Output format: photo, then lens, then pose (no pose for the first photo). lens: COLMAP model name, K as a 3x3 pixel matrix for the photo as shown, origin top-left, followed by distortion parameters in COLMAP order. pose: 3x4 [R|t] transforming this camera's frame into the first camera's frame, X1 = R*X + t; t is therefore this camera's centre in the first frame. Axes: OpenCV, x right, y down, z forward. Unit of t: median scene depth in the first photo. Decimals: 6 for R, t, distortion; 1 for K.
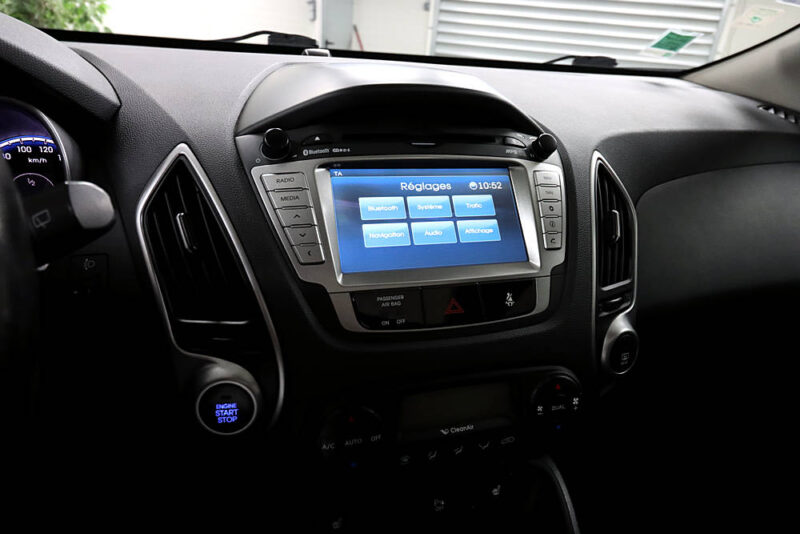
lens RADIAL K [[477.7, 0, 409.5], [0, 477.7, 244.6], [0, 0, 1]] dist [0.008922, -0.003879]
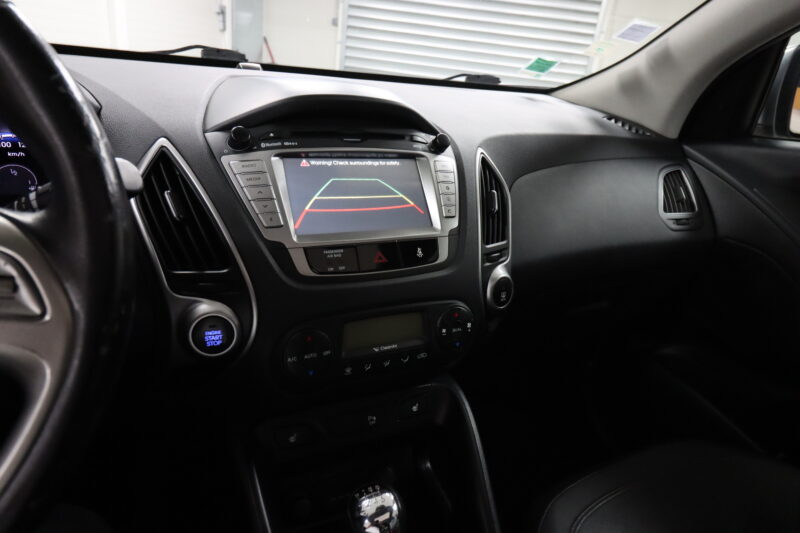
lens RADIAL K [[477.7, 0, 400.5], [0, 477.7, 243.4], [0, 0, 1]] dist [0.008922, -0.003879]
pose [[0.985858, -0.032338, 0.164435, -0.060591], [0.036332, 0.999112, -0.021340, 0.102198], [-0.163599, 0.027012, 0.986157, -0.300214]]
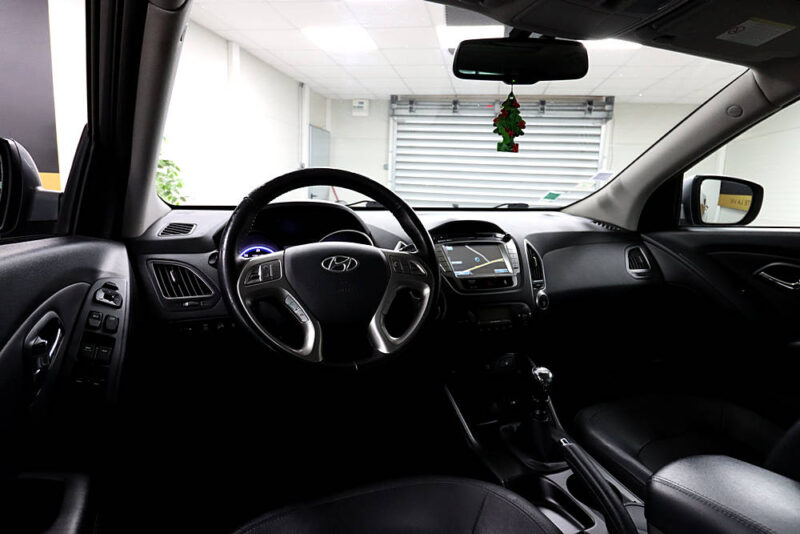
lens RADIAL K [[464.9, 0, 402.8], [0, 464.9, 264.1], [0, 0, 1]] dist [0.004295, 0.000032]
pose [[0.992250, -0.065397, 0.105660, -0.696982], [0.088299, 0.969355, -0.229245, 0.573052], [-0.087430, 0.236798, 0.967617, -1.738075]]
